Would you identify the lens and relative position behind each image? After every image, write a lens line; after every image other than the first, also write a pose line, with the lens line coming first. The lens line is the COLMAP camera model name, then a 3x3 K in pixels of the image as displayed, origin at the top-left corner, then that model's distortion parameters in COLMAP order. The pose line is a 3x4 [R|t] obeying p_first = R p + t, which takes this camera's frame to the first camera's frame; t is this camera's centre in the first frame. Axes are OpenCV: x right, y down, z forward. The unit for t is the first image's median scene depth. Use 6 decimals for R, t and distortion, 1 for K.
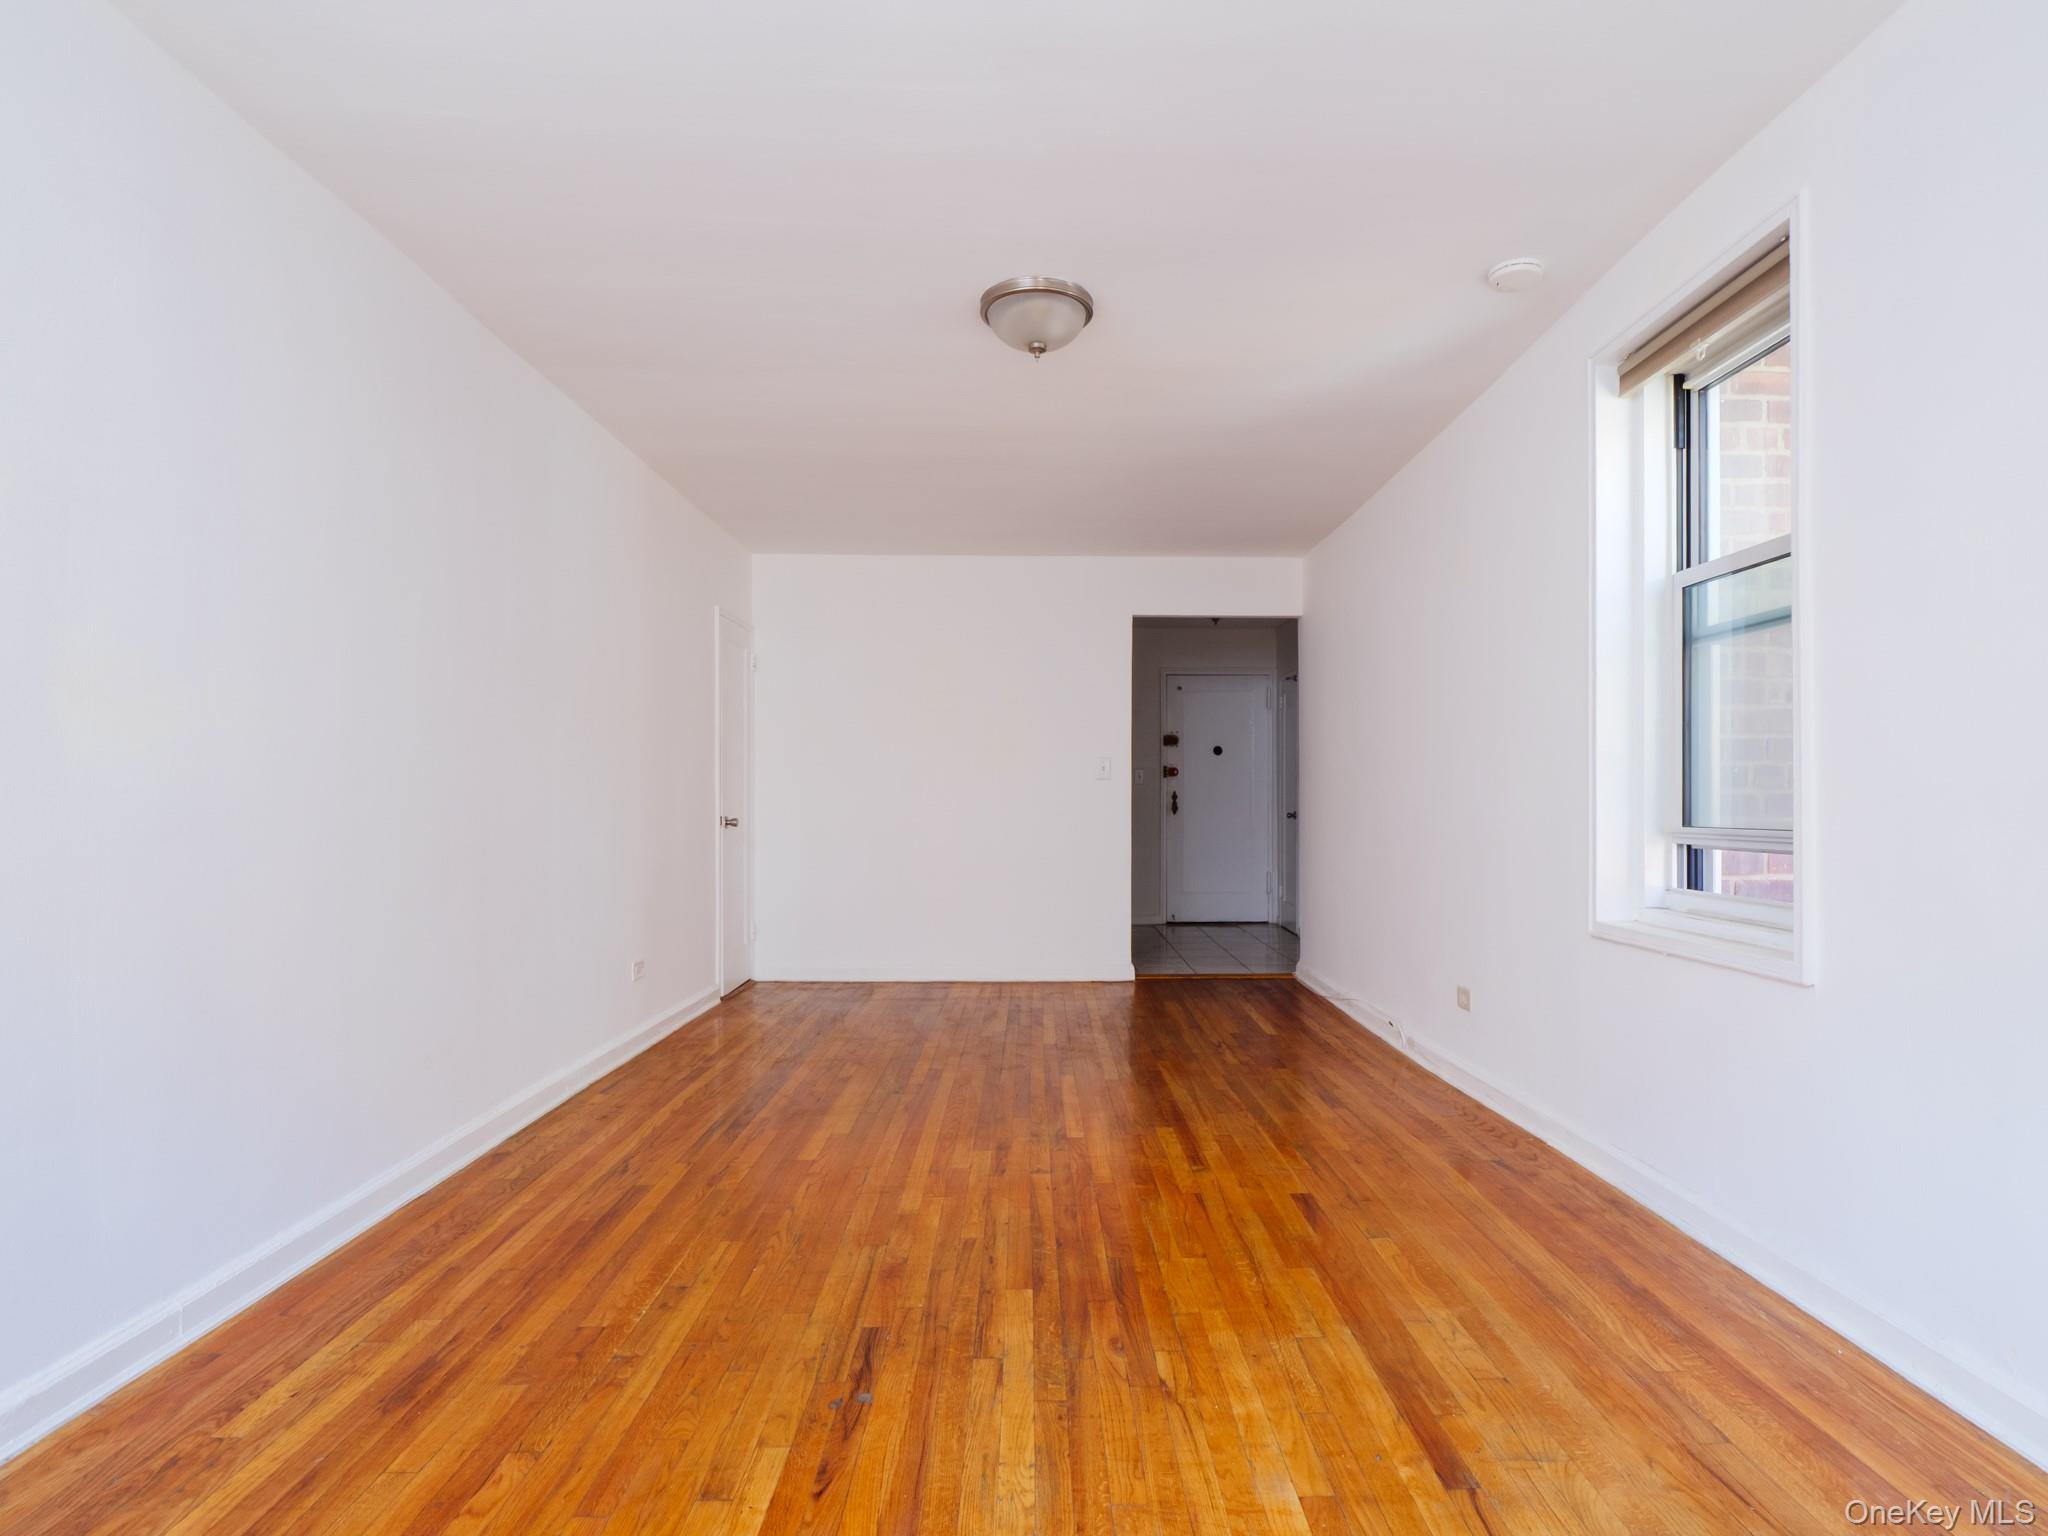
lens RADIAL K [[956.8, 0, 1024.0], [0, 956.8, 768.0], [0, 0, 1]] dist [-0.003828, 0.000518]
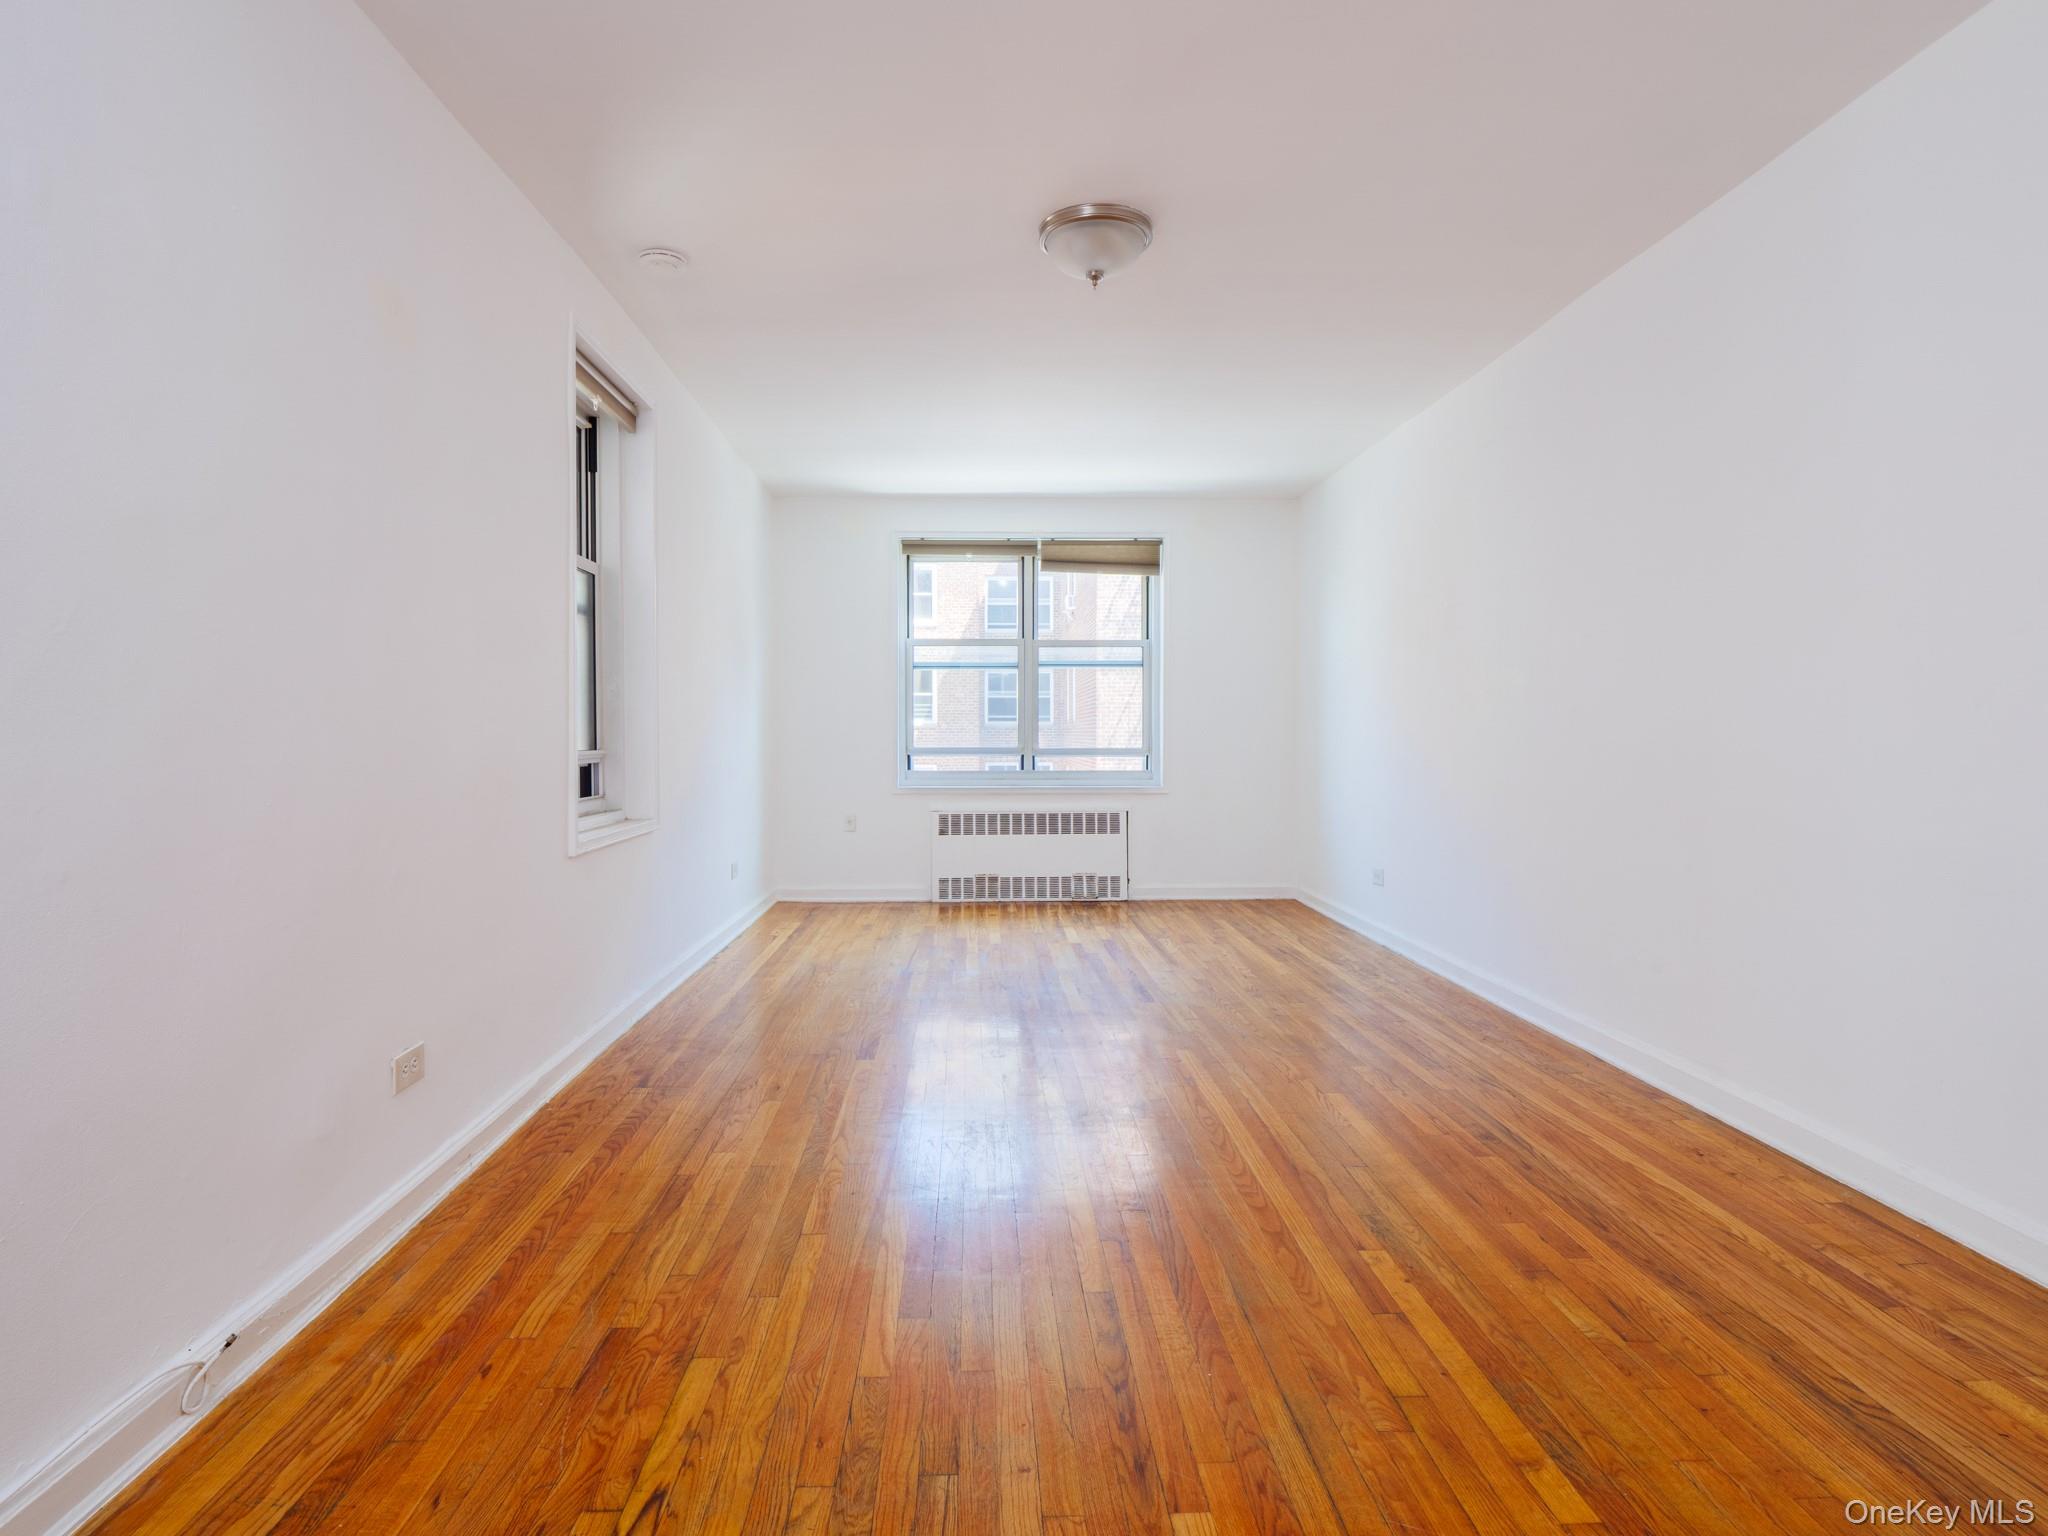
lens RADIAL K [[1006.3, 0, 1019.8], [0, 1006.3, 733.4], [0, 0, 1]] dist [0.000342, 0.001008]
pose [[-0.998109, 0.001132, -0.061464, 0.144085], [0.003232, 0.999414, -0.034079, 0.068011], [0.061389, -0.034213, -0.997527, 1.877629]]
